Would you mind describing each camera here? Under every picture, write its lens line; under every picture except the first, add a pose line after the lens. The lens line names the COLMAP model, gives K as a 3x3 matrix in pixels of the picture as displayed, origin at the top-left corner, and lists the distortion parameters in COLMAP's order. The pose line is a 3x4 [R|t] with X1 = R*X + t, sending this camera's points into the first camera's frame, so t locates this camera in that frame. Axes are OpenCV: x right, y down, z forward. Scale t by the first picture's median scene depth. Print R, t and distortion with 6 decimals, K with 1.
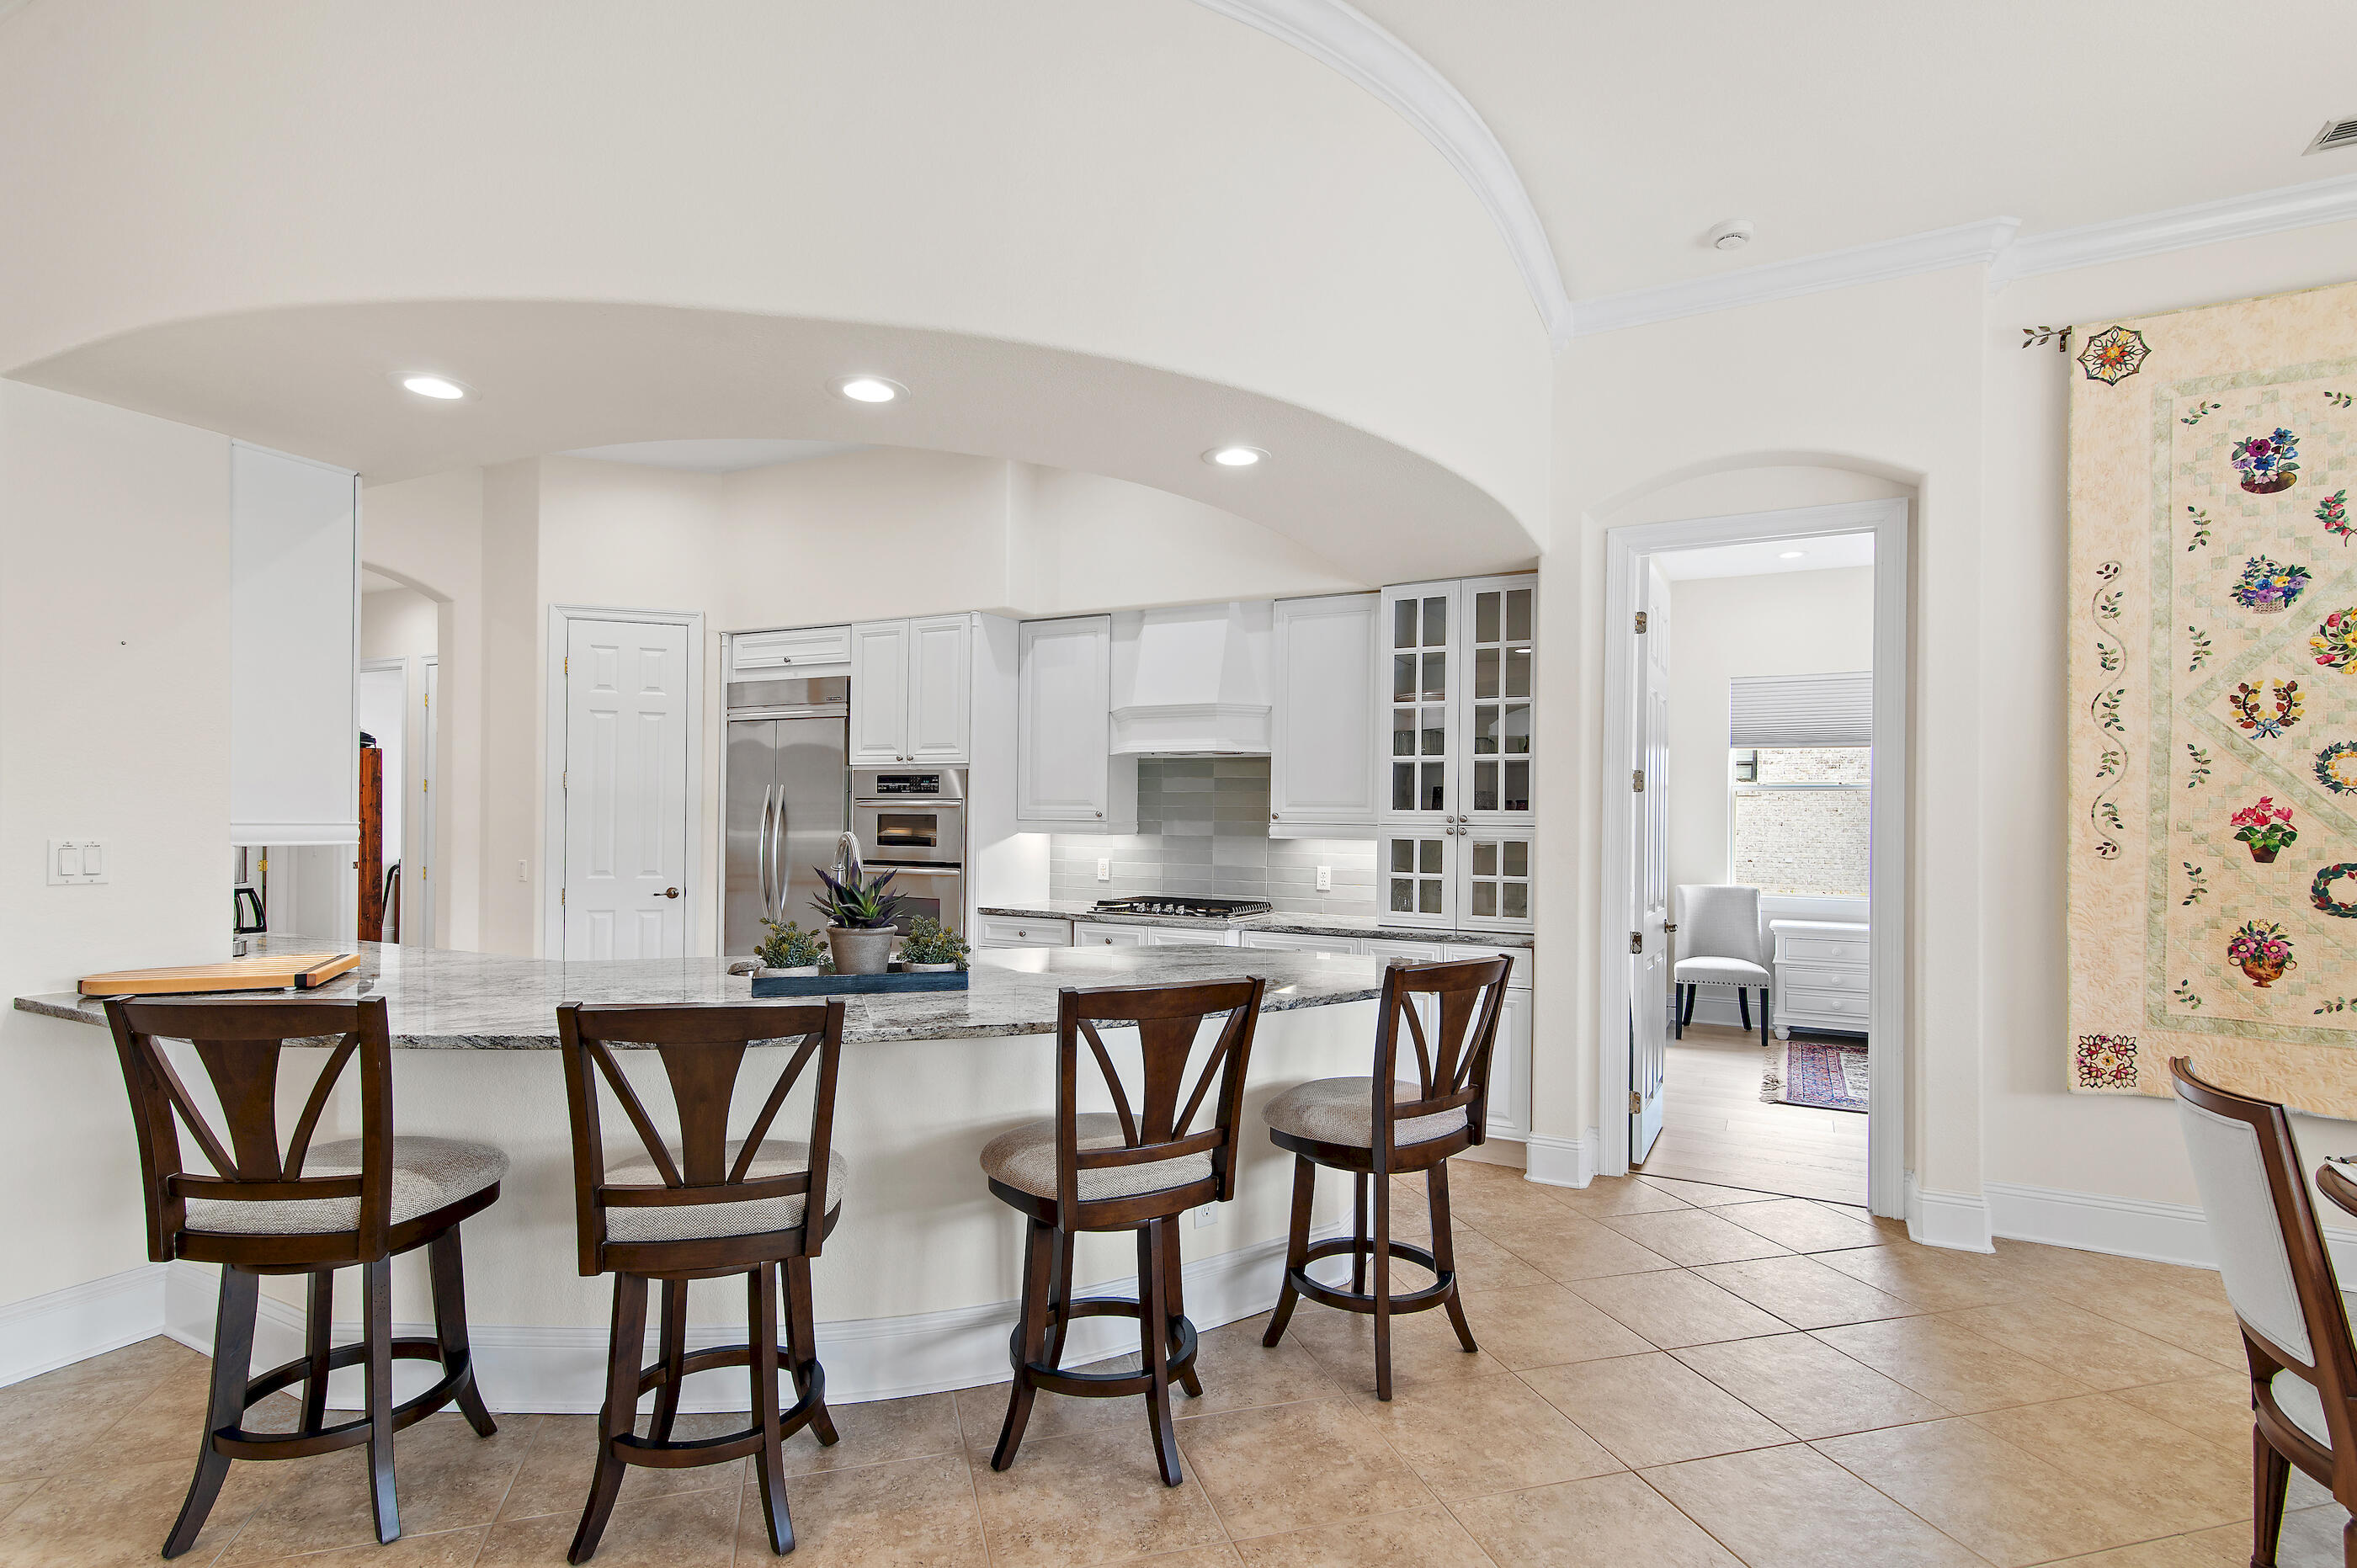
lens RADIAL K [[1168.9, 0, 1178.5], [0, 1168.9, 784.0], [0, 0, 1]] dist [0.034560, 0.000069]
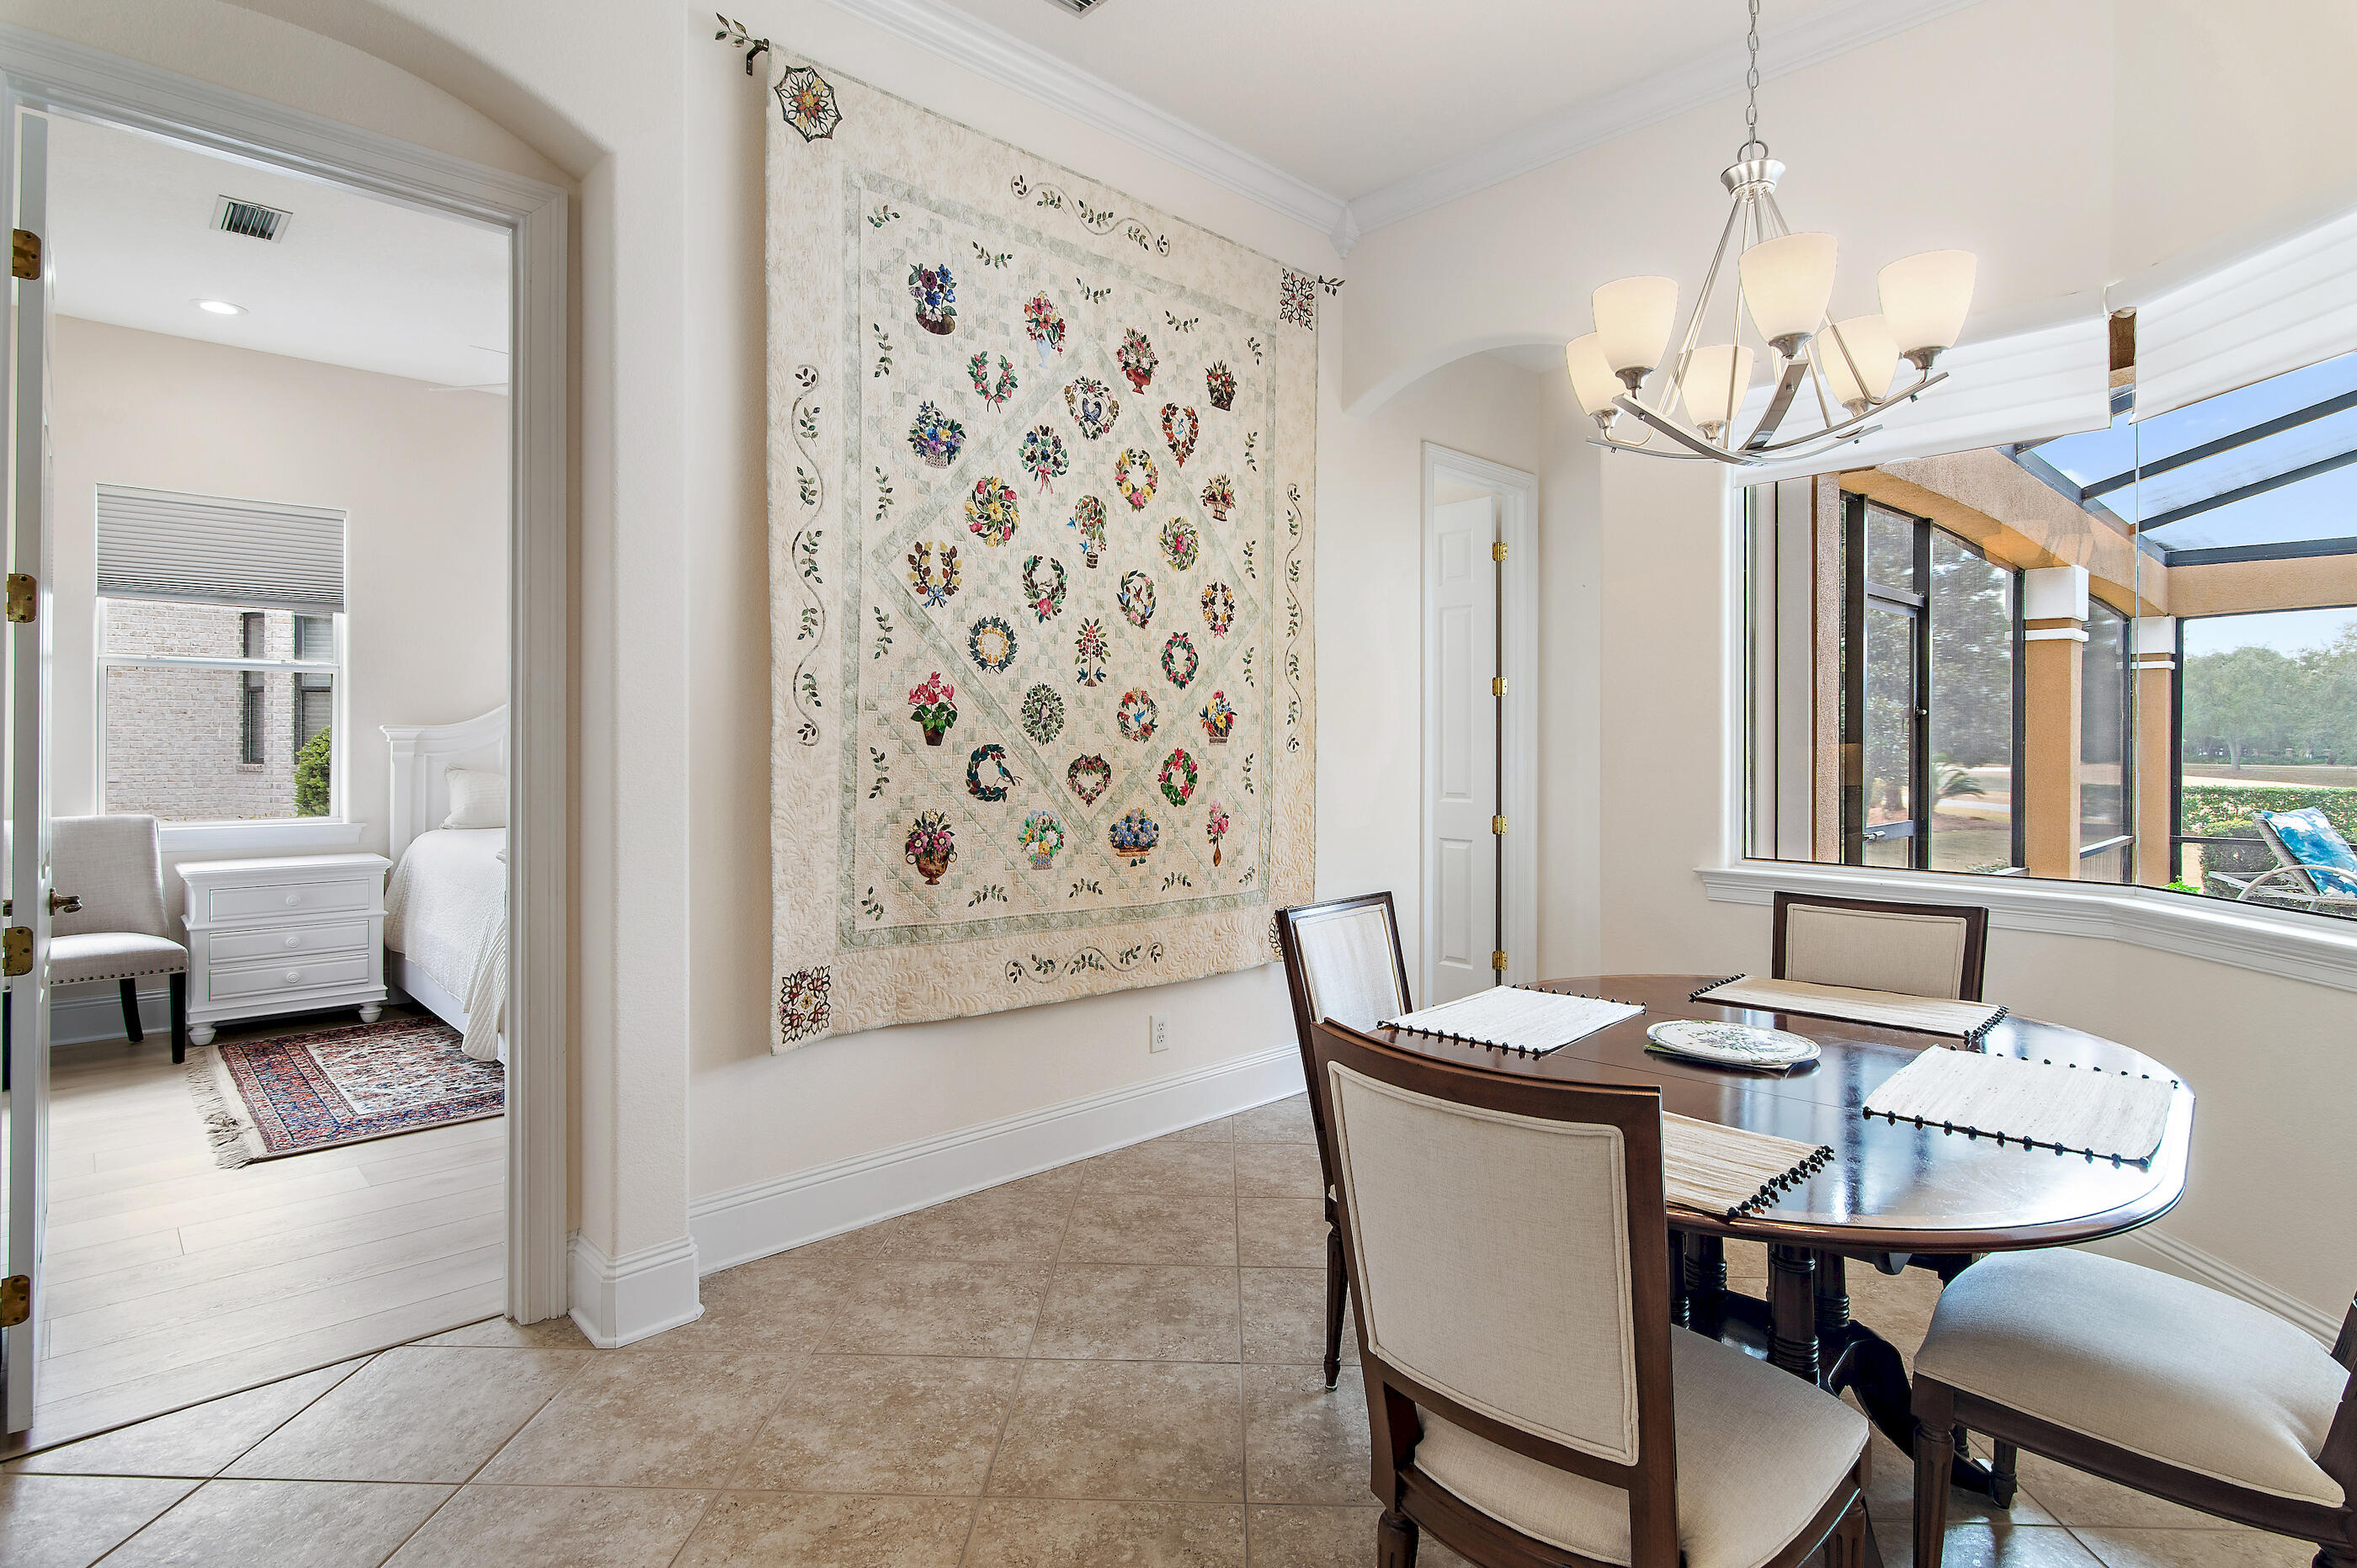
lens RADIAL K [[1181.2, 0, 1178.8], [0, 1181.2, 748.6], [0, 0, 1]] dist [-0.002646, -0.000721]
pose [[0.320965, -0.012131, 0.947013, 0.126855], [-0.028255, 0.999350, 0.022378, 0.041829], [-0.946669, -0.033941, 0.320414, 0.532630]]
